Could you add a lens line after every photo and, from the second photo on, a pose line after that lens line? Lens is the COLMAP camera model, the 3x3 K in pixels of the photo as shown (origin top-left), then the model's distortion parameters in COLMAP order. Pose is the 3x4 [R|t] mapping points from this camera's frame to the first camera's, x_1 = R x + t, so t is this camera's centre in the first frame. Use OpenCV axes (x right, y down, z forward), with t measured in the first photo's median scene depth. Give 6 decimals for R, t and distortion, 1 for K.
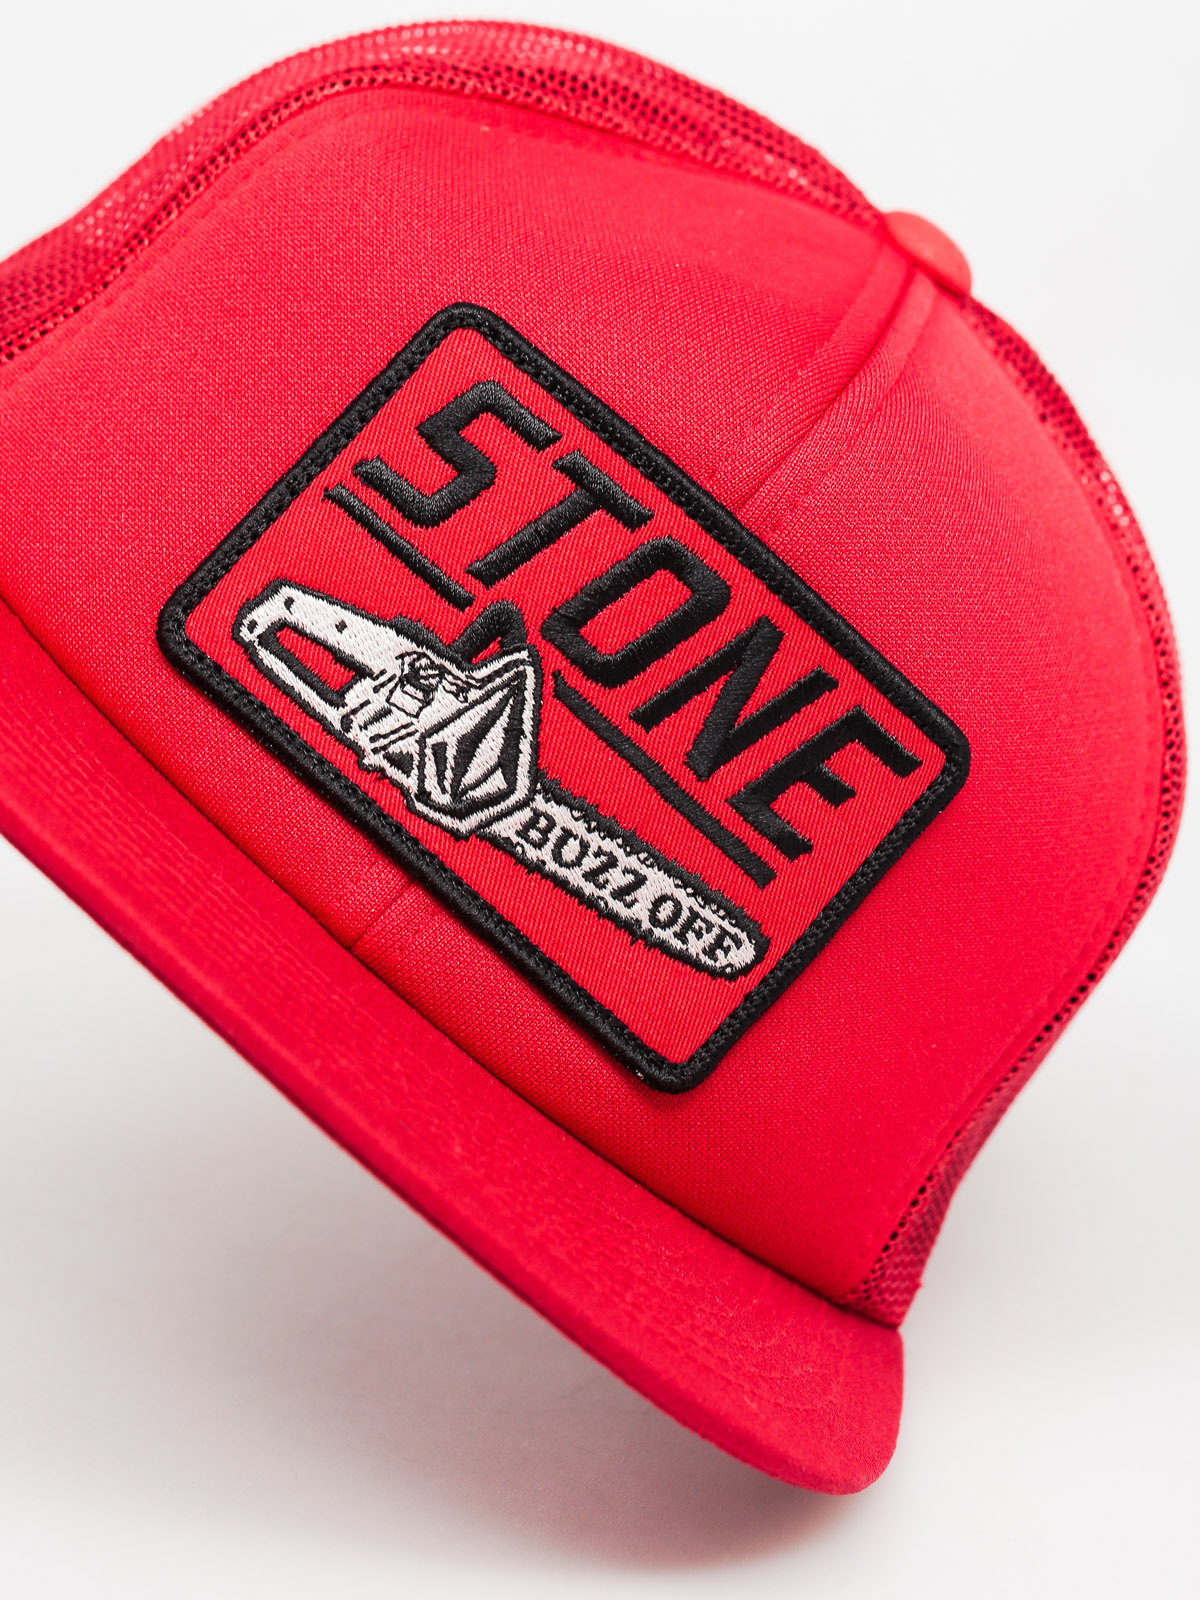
lens RADIAL K [[5668.3, 0, 599.2], [0, 5668.3, 800.7], [0, 0, 1]] dist [-0.188571, 0.000000]
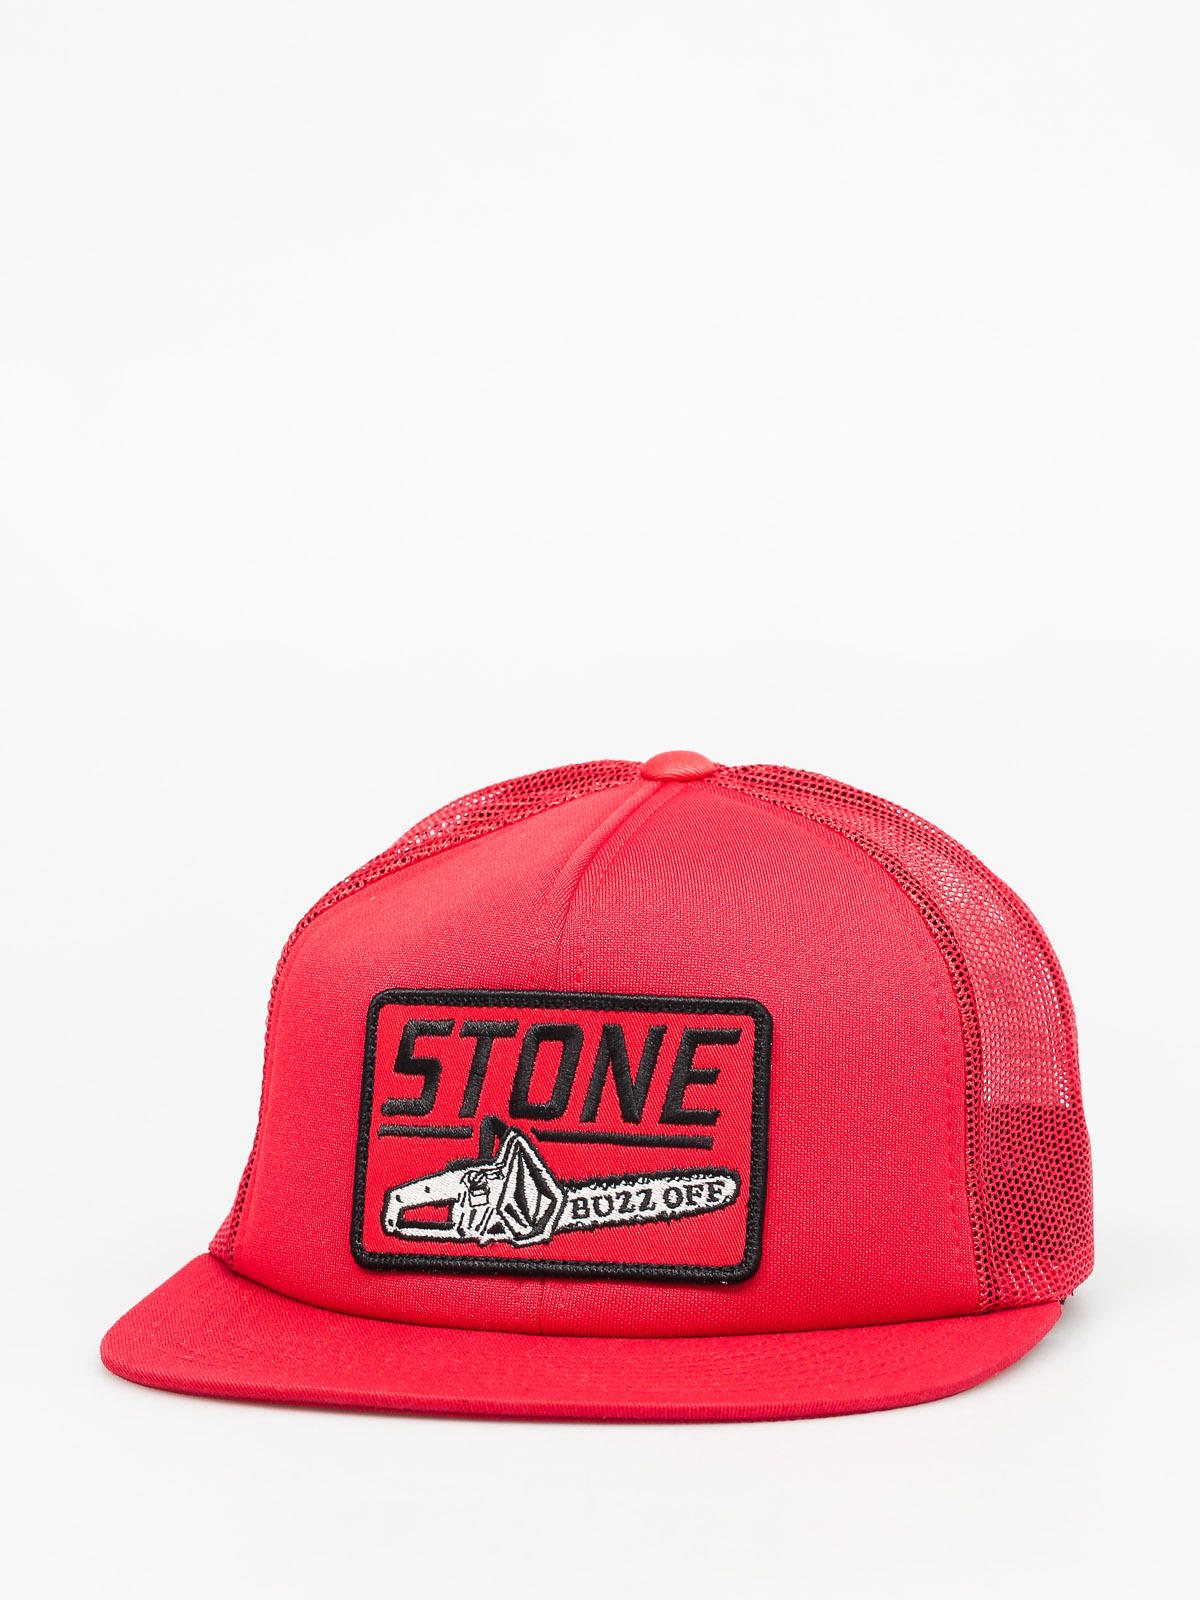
lens RADIAL K [[5668.3, 0, 600.1], [0, 5668.3, 799.5], [0, 0, 1]] dist [-0.188571, 0.000000]
pose [[0.728157, -0.652917, -0.208534, 0.423246], [0.613303, 0.756503, -0.227072, 0.298502], [0.306016, 0.037450, 0.951289, -0.604222]]
